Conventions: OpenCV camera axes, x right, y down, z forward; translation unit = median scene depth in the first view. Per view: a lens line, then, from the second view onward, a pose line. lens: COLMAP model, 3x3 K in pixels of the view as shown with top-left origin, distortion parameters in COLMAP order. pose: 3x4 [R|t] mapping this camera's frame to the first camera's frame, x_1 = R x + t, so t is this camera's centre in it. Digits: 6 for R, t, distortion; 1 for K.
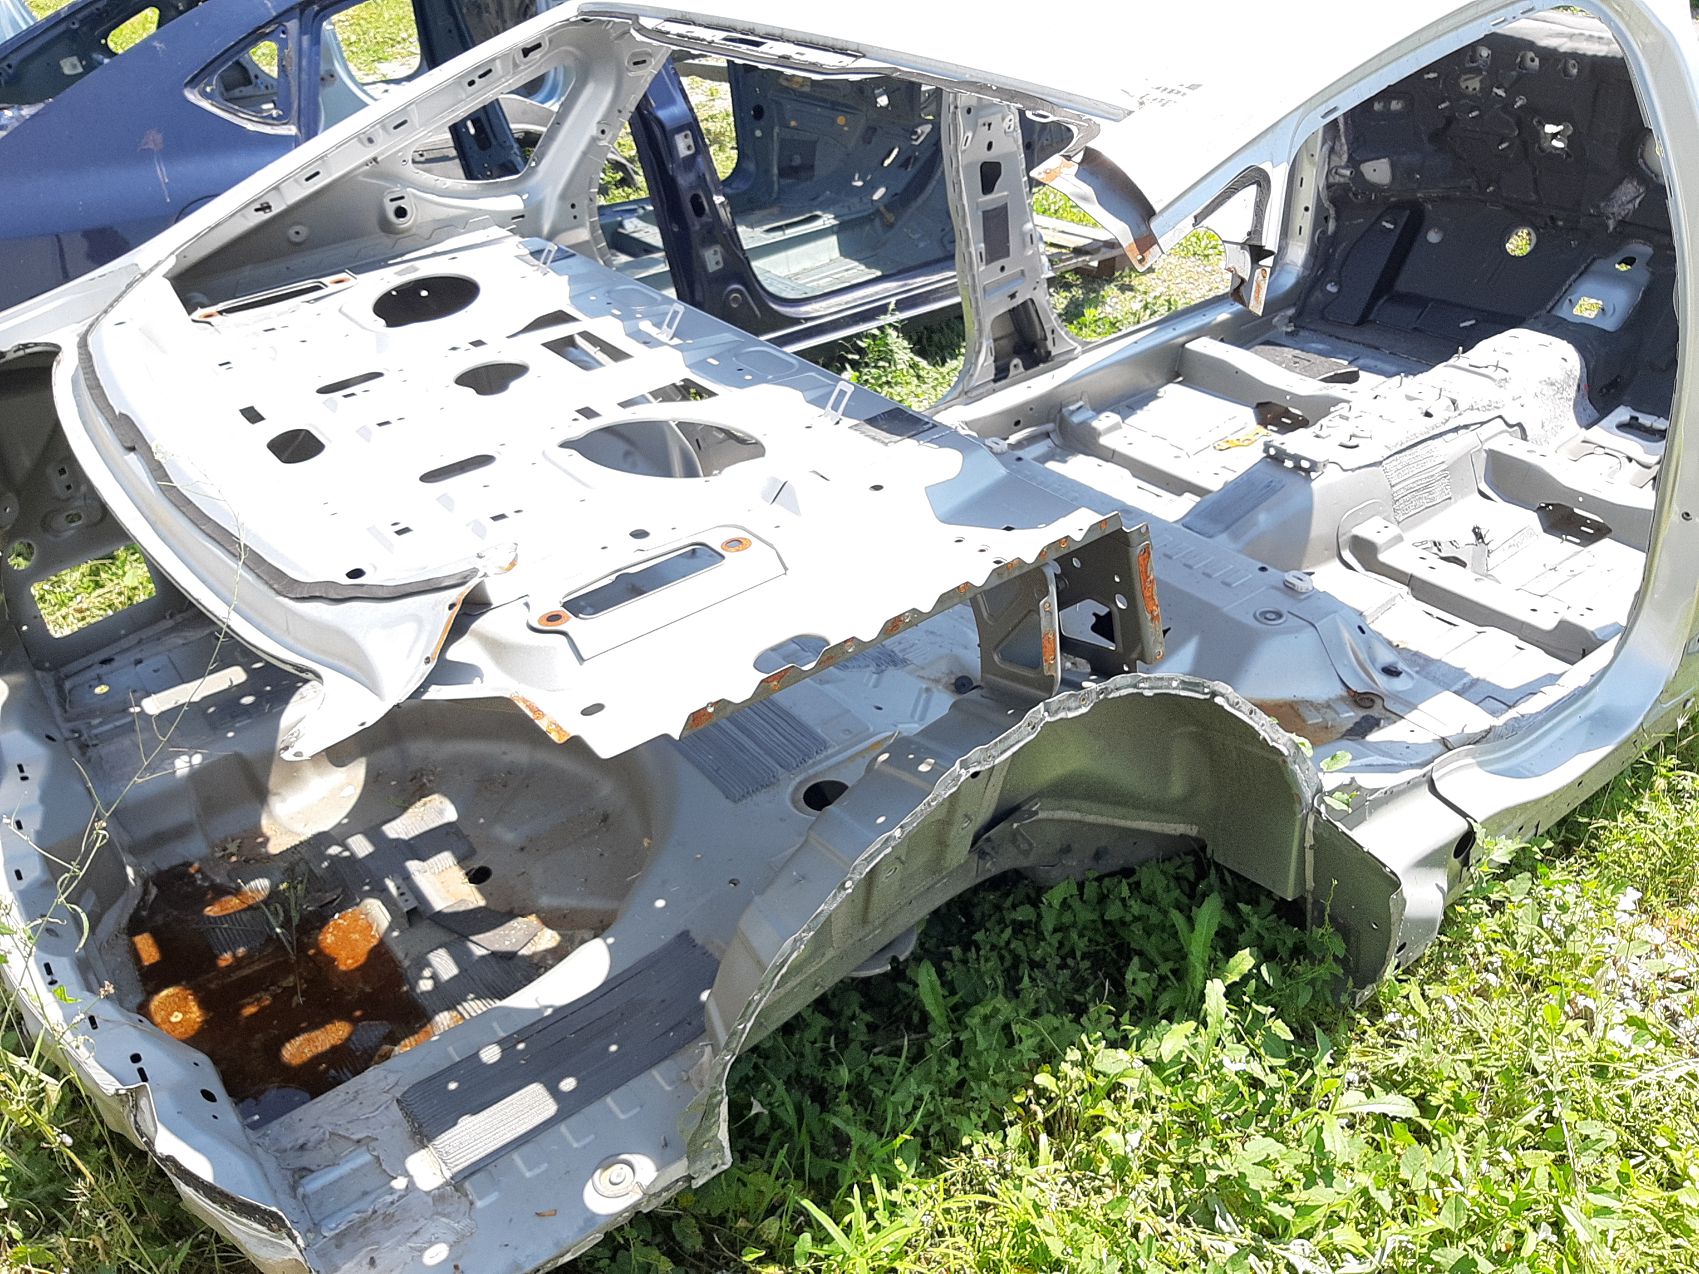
lens RADIAL K [[1401.8, 0, 847.2], [0, 1401.8, 616.6], [0, 0, 1]] dist [0.089998, -0.180323]
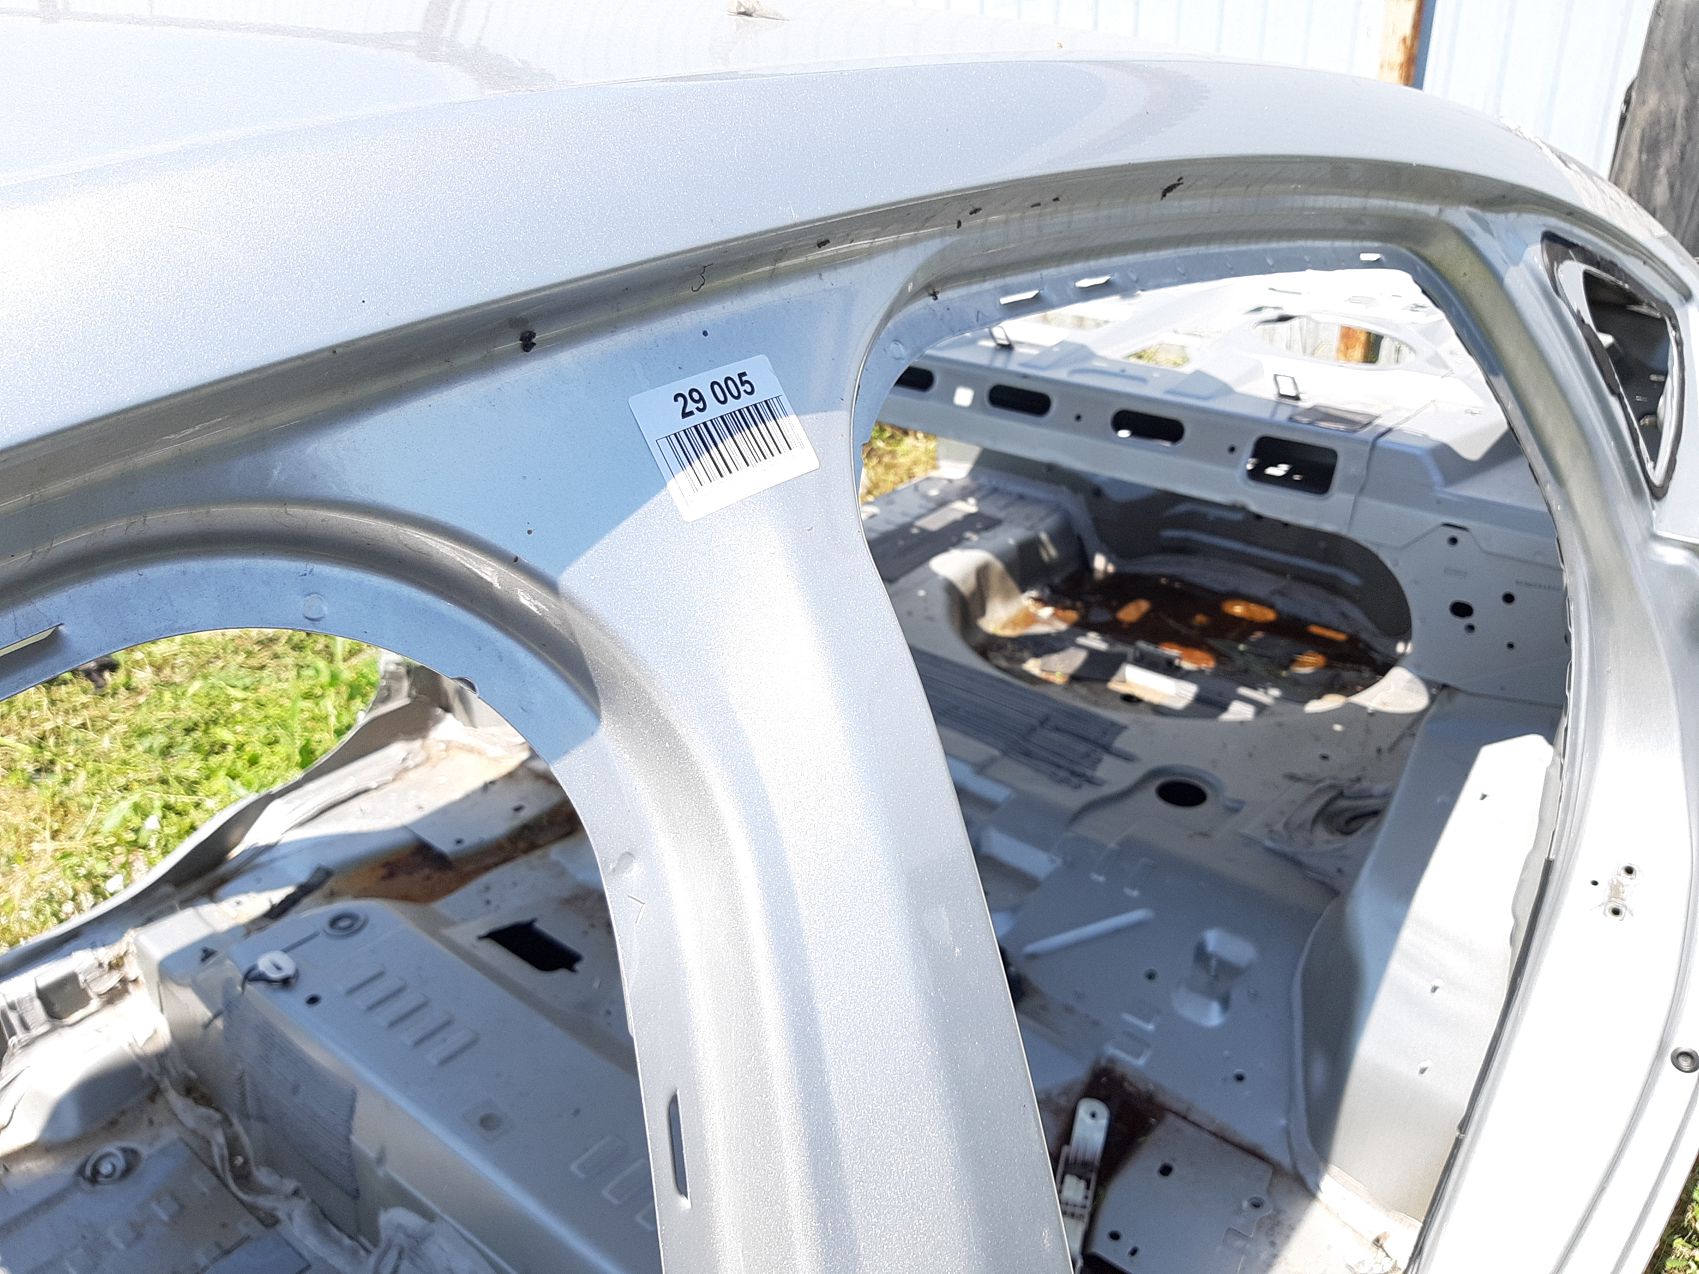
lens RADIAL K [[1401.8, 0, 847.2], [0, 1401.8, 616.6], [0, 0, 1]] dist [0.089998, -0.180323]
pose [[-0.965911, 0.184829, -0.181258, 0.106795], [-0.057720, 0.528787, 0.846790, -0.523314], [0.252358, 0.828386, -0.500092, 0.926194]]
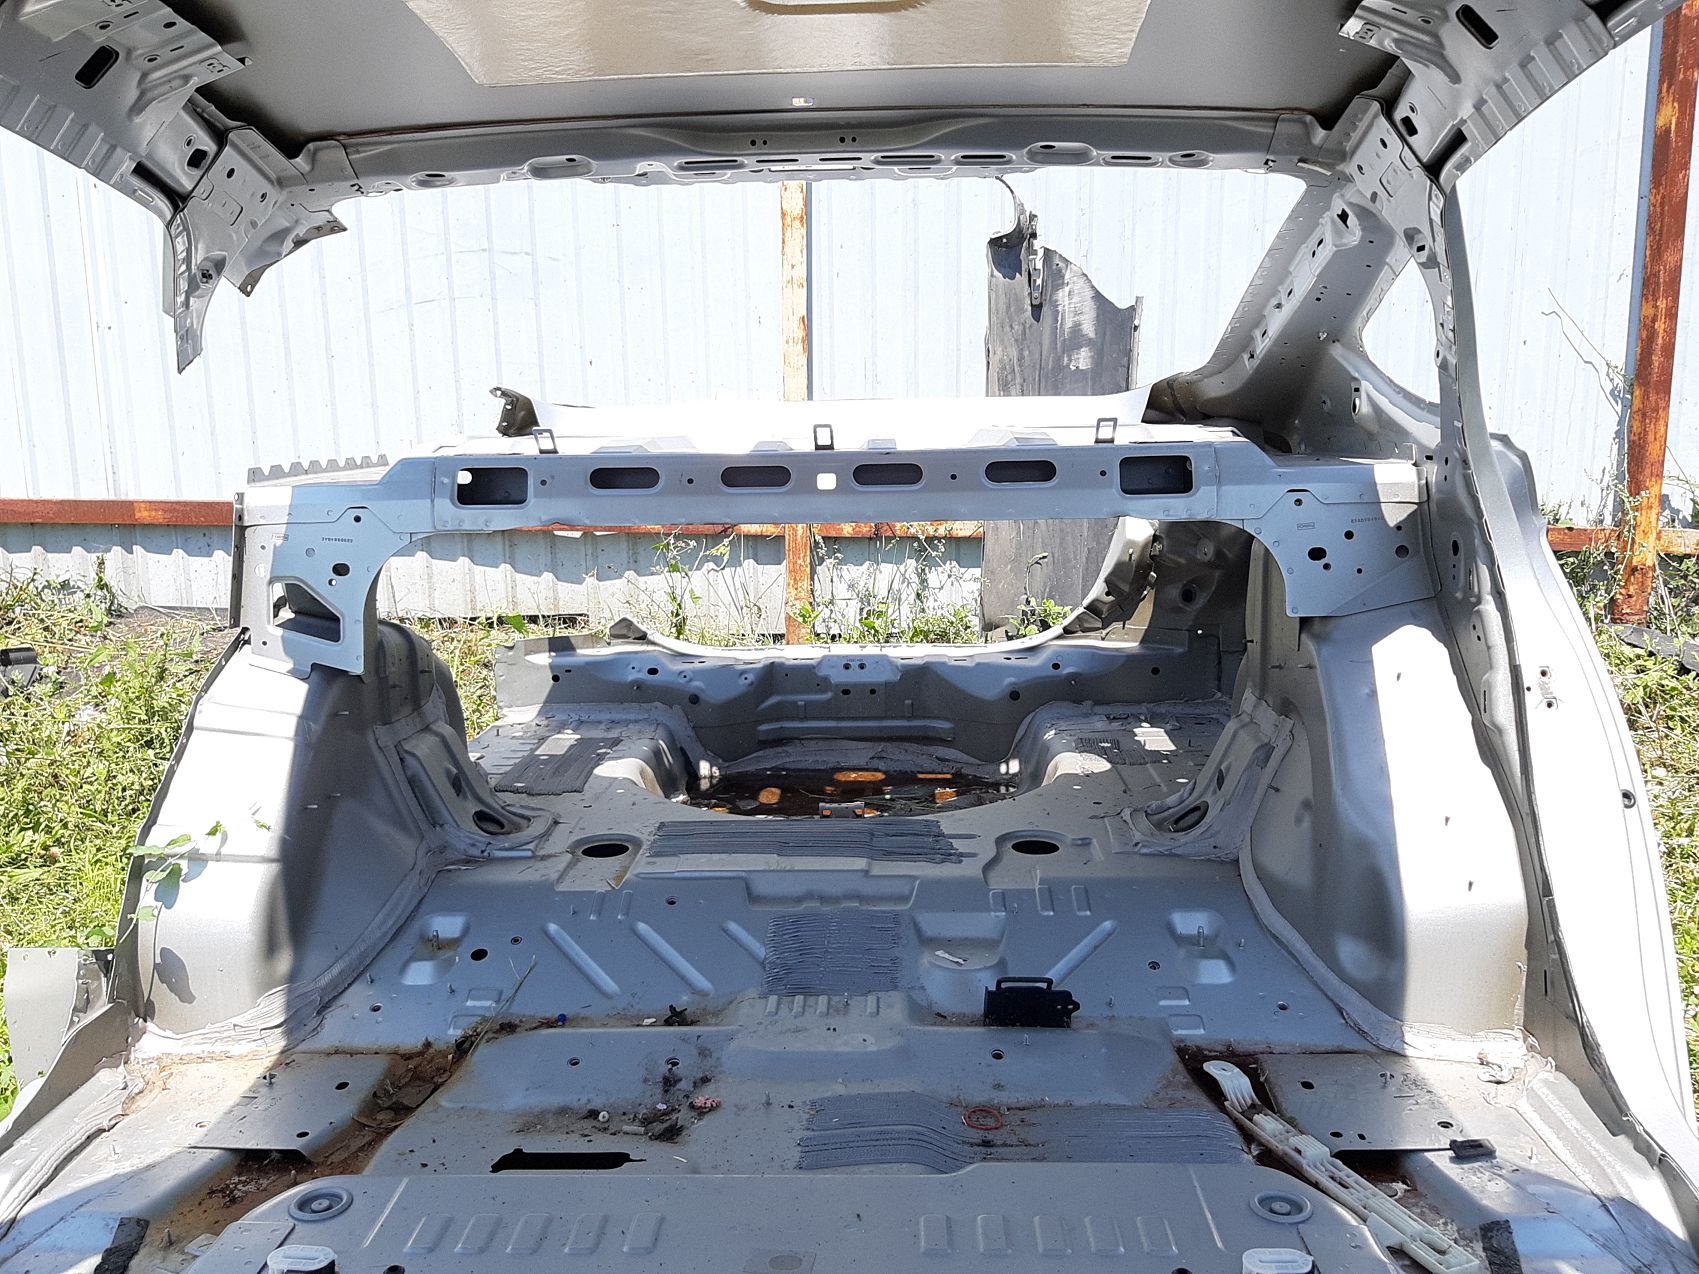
lens RADIAL K [[1401.8, 0, 847.2], [0, 1401.8, 616.6], [0, 0, 1]] dist [0.089998, -0.180323]
pose [[-0.618733, 0.204357, -0.758556, 0.381123], [-0.360607, 0.783962, 0.505339, -0.360619], [0.697949, 0.586210, -0.411370, 0.867813]]
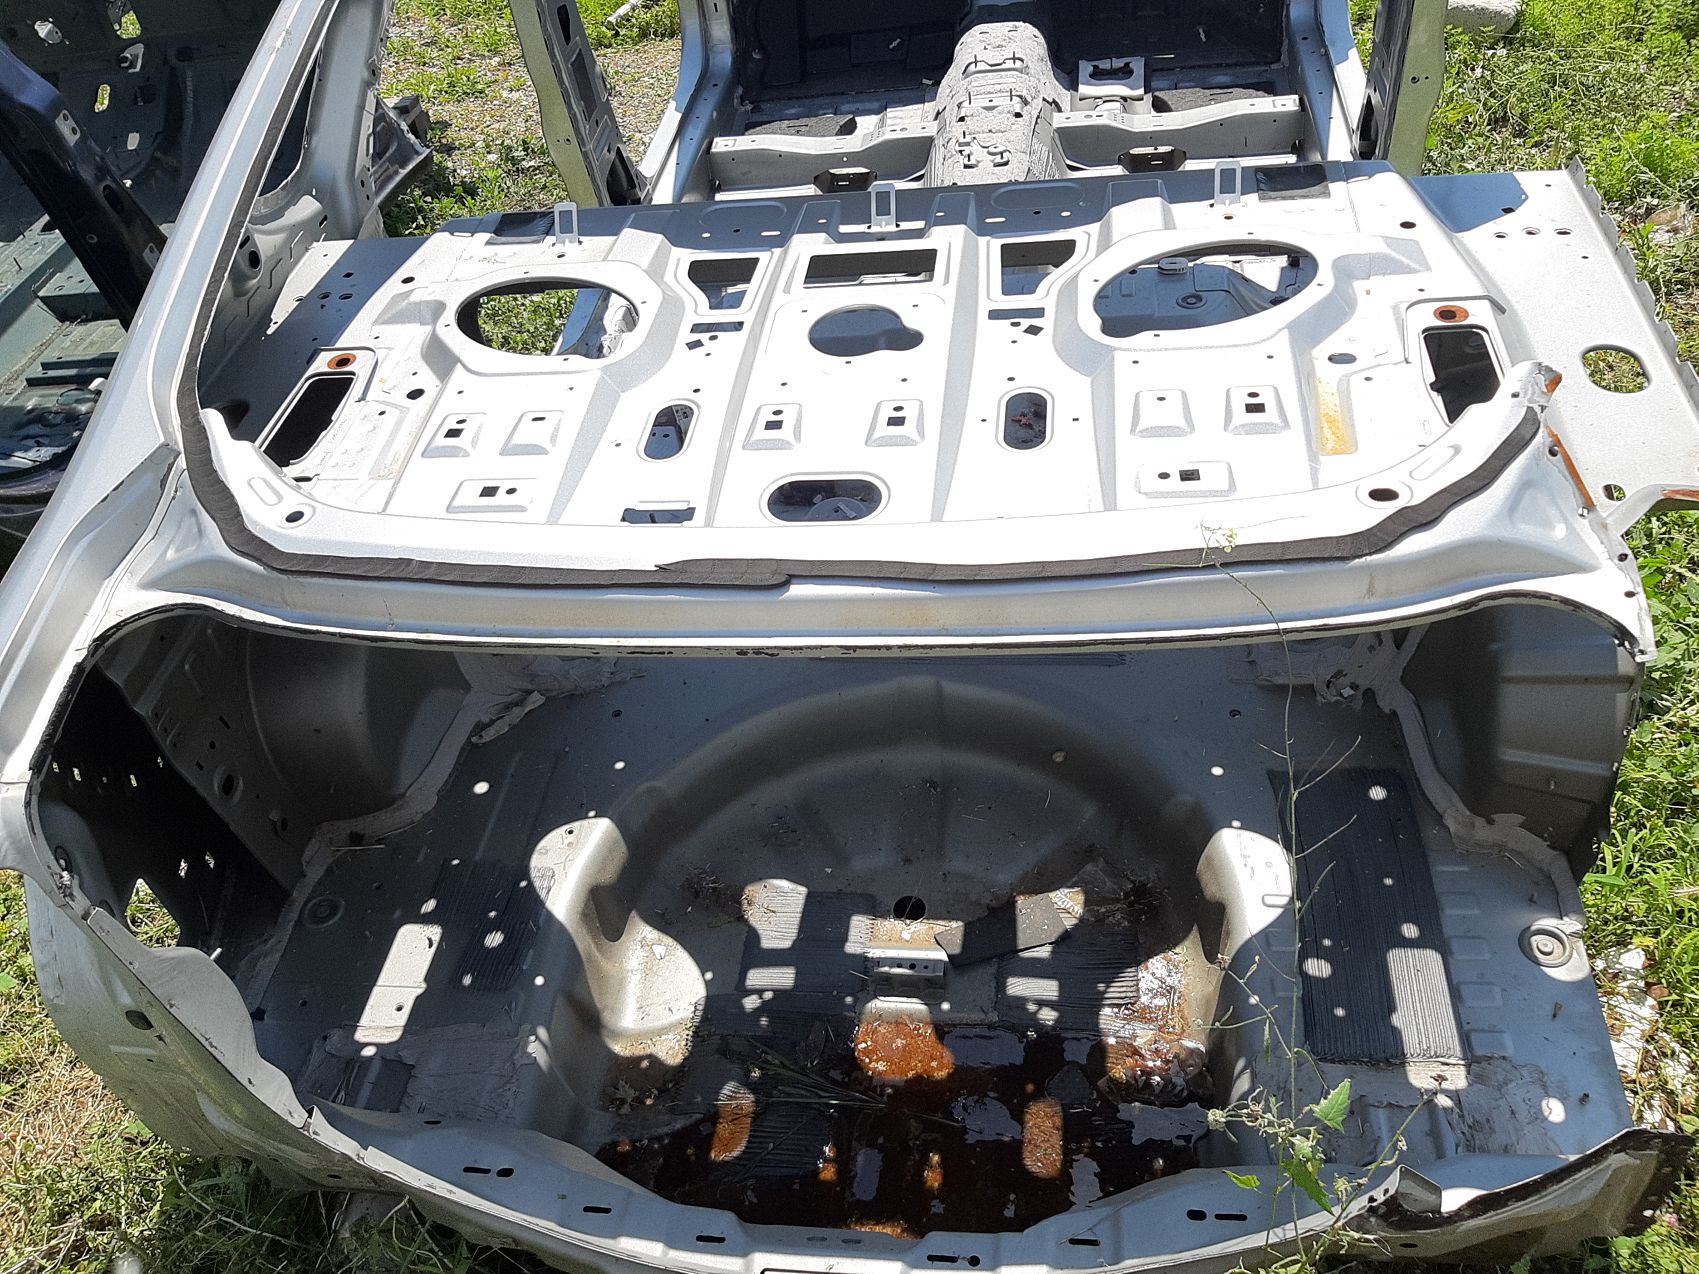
lens RADIAL K [[1401.8, 0, 847.2], [0, 1401.8, 616.6], [0, 0, 1]] dist [0.089998, -0.180323]
pose [[0.689927, -0.505186, 0.518448, -0.405261], [0.449468, 0.860384, 0.240245, -0.121962], [-0.567433, 0.067274, 0.820667, 0.195617]]
